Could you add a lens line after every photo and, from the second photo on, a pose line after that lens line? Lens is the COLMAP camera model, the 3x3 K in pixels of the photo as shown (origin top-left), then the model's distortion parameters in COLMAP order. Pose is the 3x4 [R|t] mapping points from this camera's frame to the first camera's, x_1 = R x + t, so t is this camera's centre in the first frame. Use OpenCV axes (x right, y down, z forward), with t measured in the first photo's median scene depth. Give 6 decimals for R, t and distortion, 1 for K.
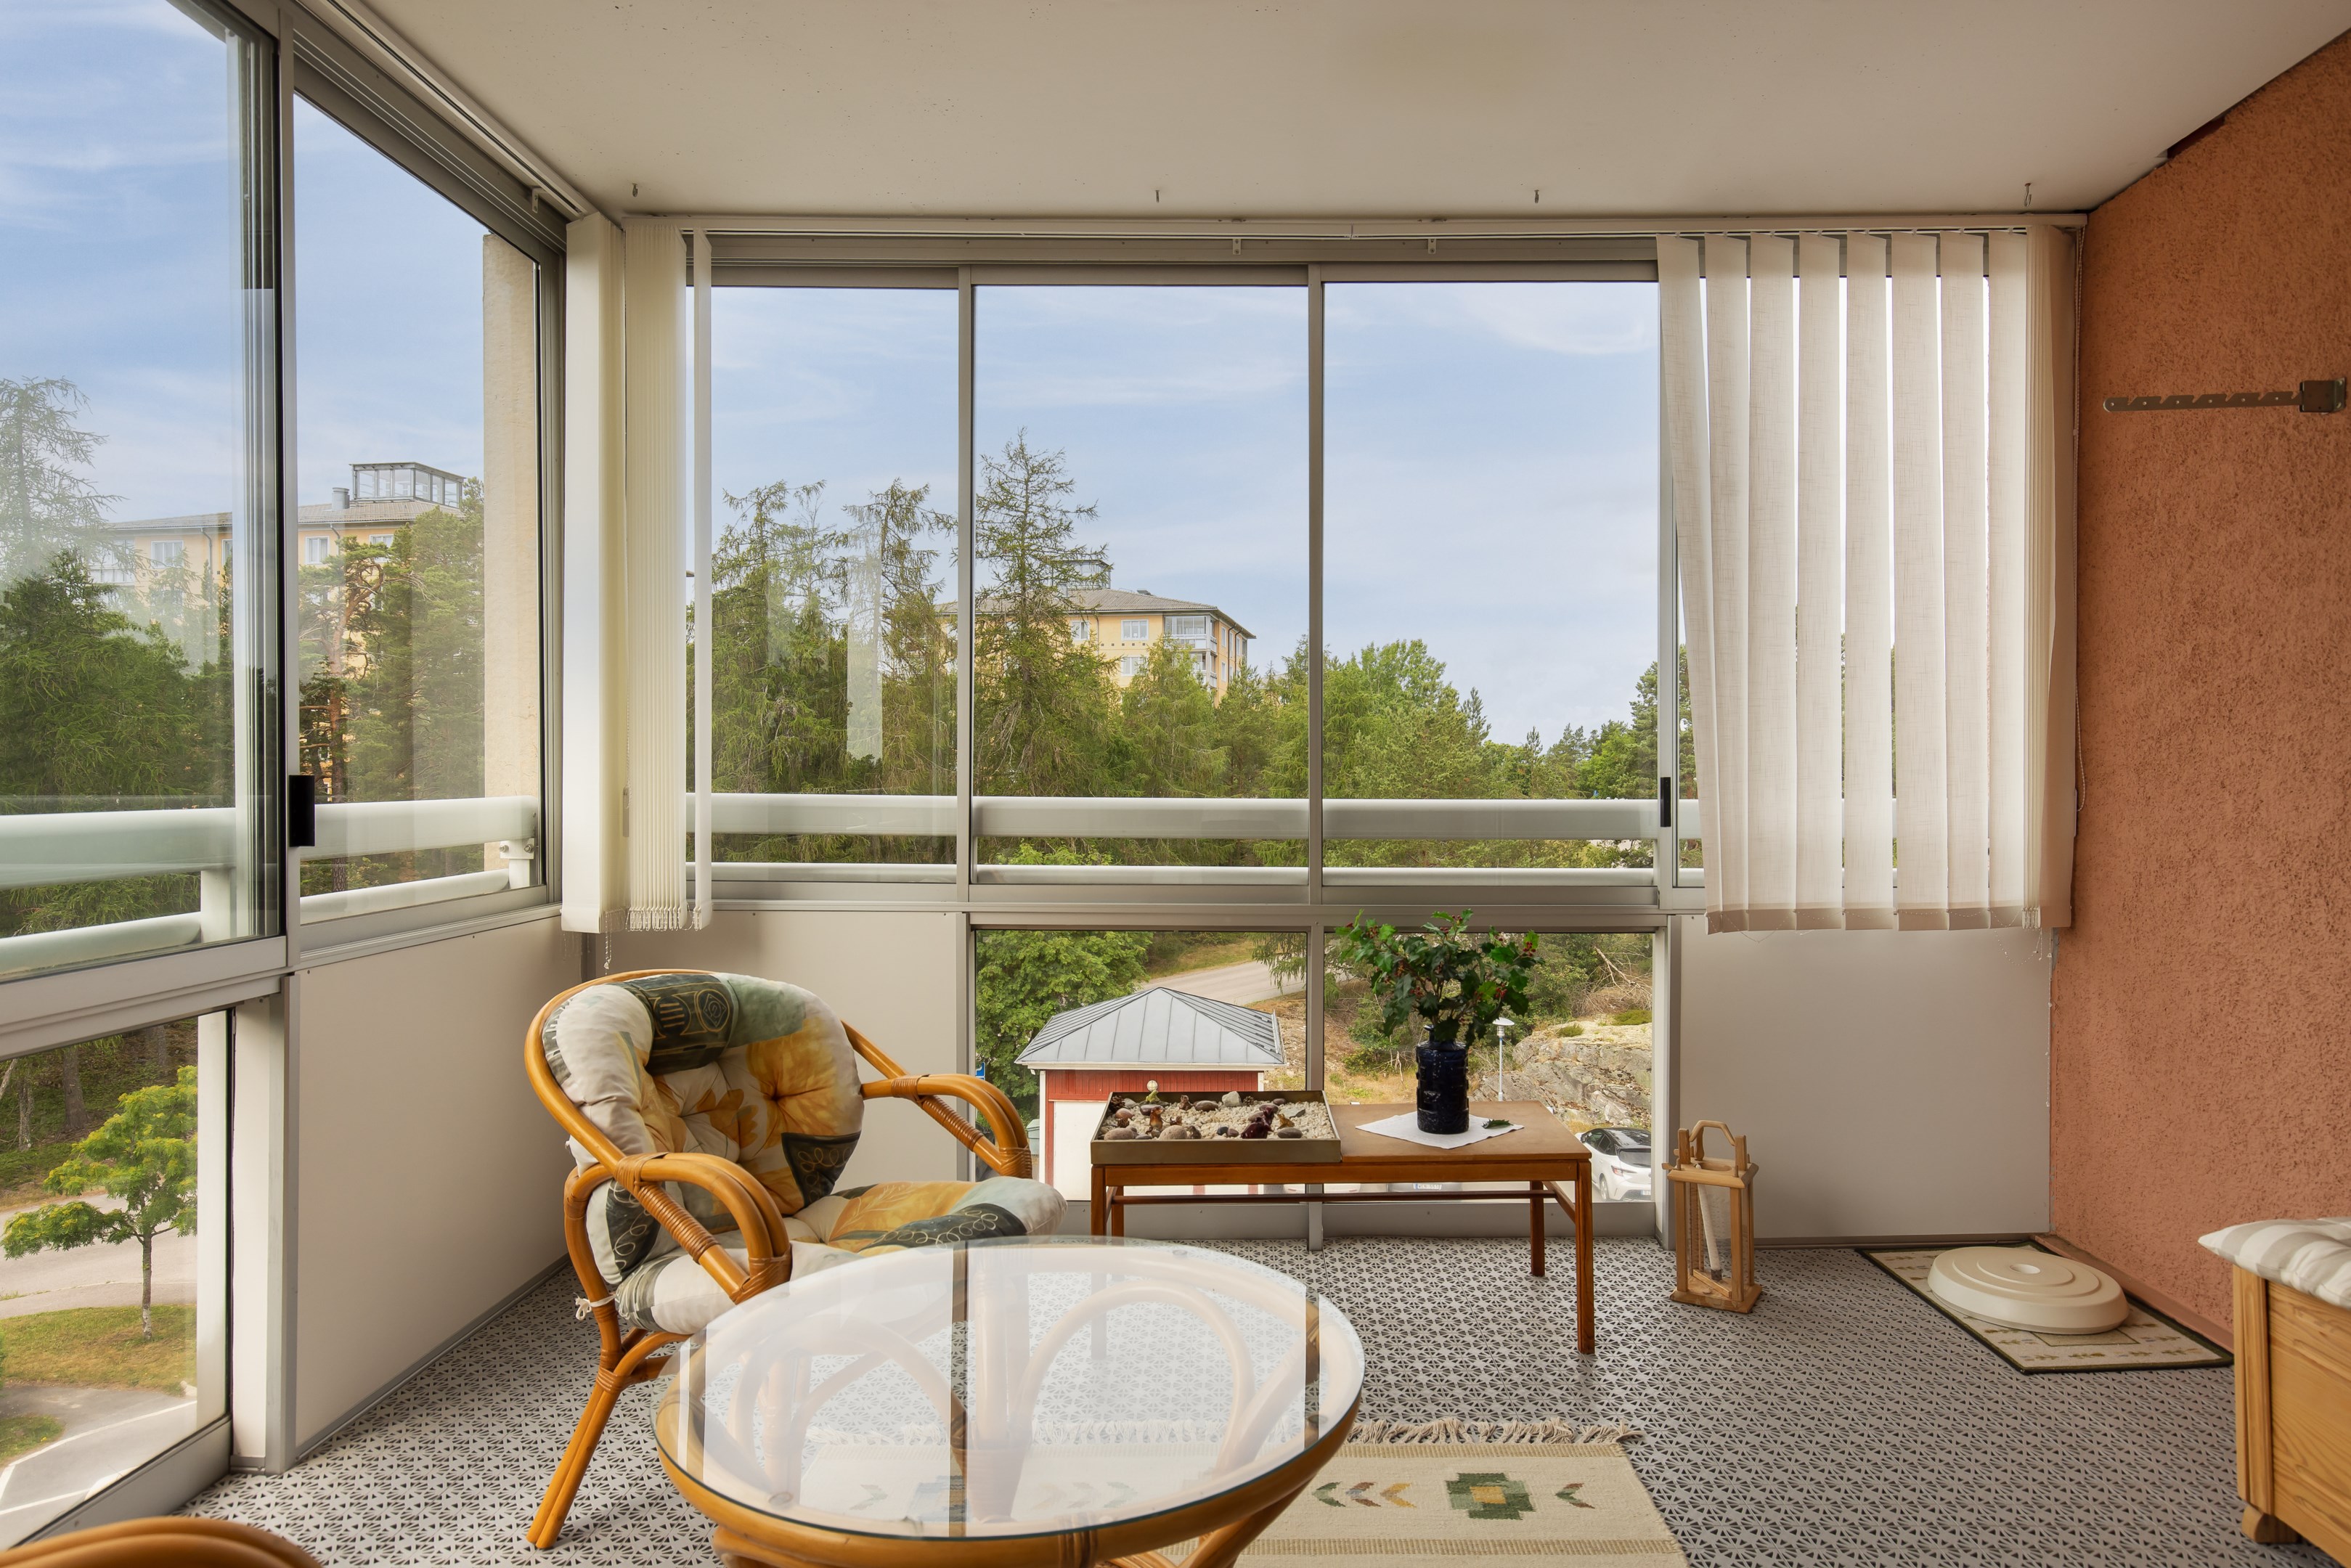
lens RADIAL K [[1349.6, 0, 1225.2], [0, 1349.6, 780.1], [0, 0, 1]] dist [0.015135, -0.000104]
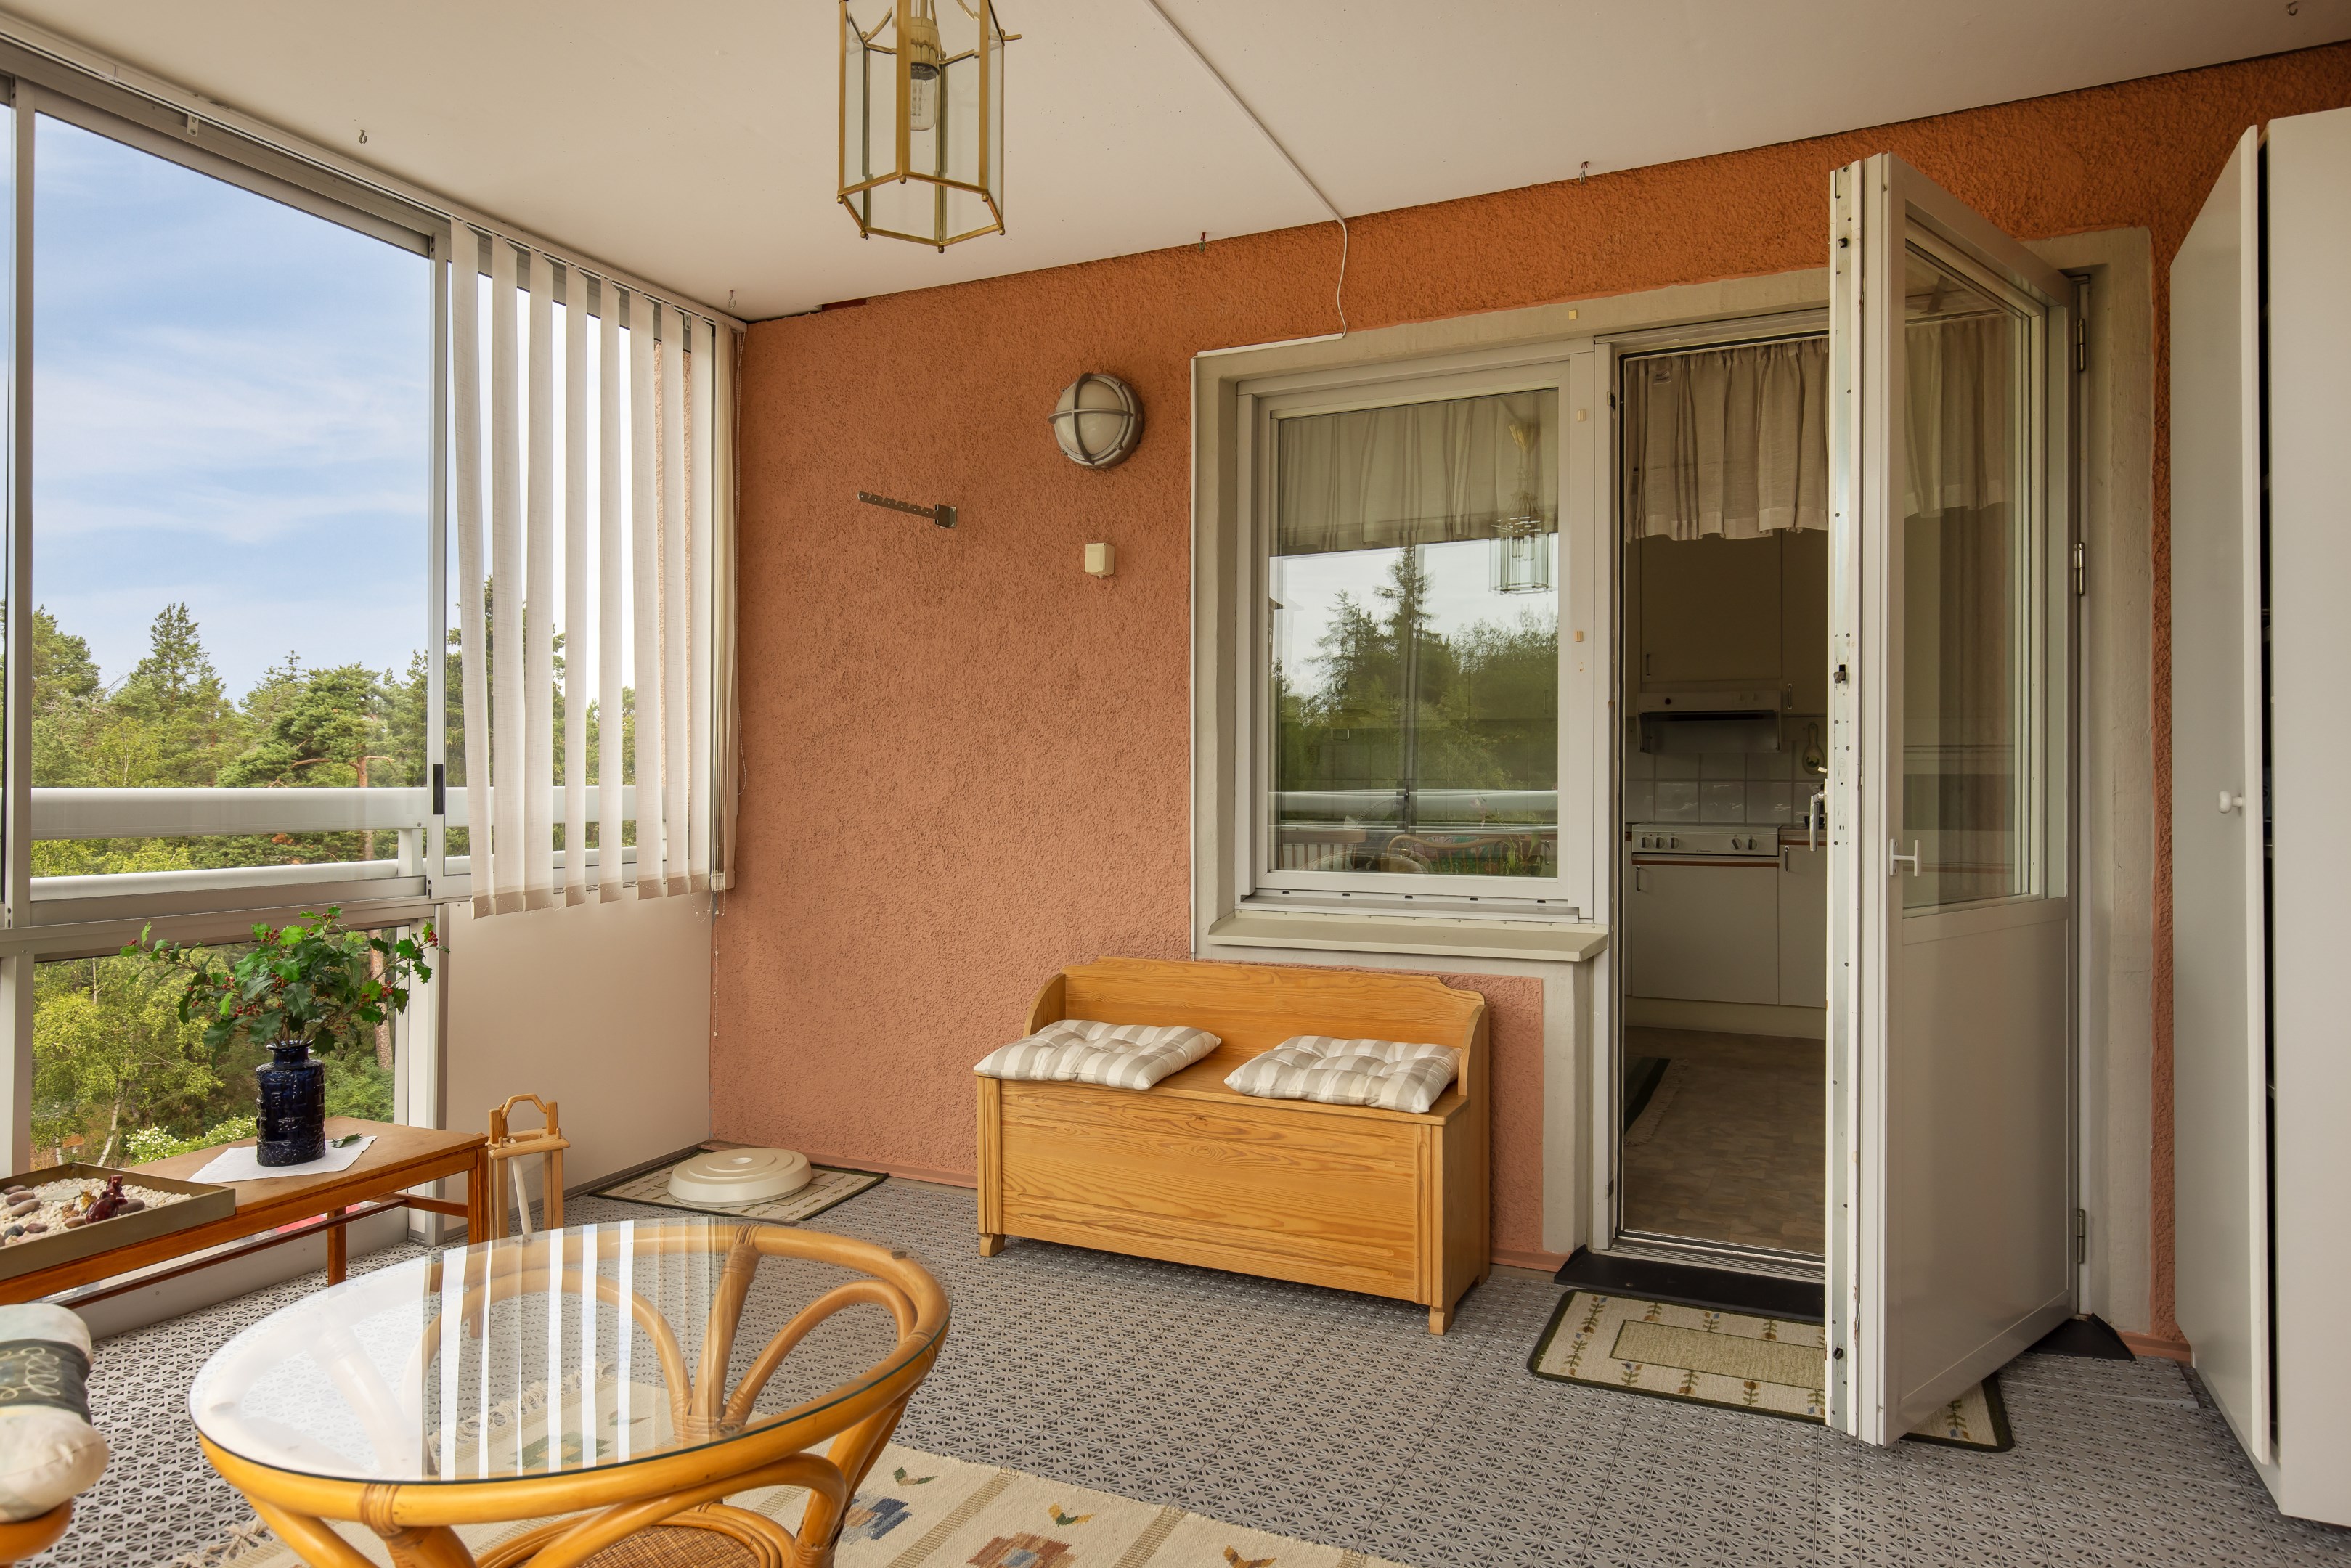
lens RADIAL K [[1437.2, 0, 1166.2], [0, 1437.2, 770.0], [0, 0, 1]] dist [0.016026, -0.007967]
pose [[0.424227, 0.008531, 0.905516, -0.454723], [-0.000709, 0.999958, -0.009089, 0.012835], [-0.905555, 0.003214, 0.424216, 0.085358]]
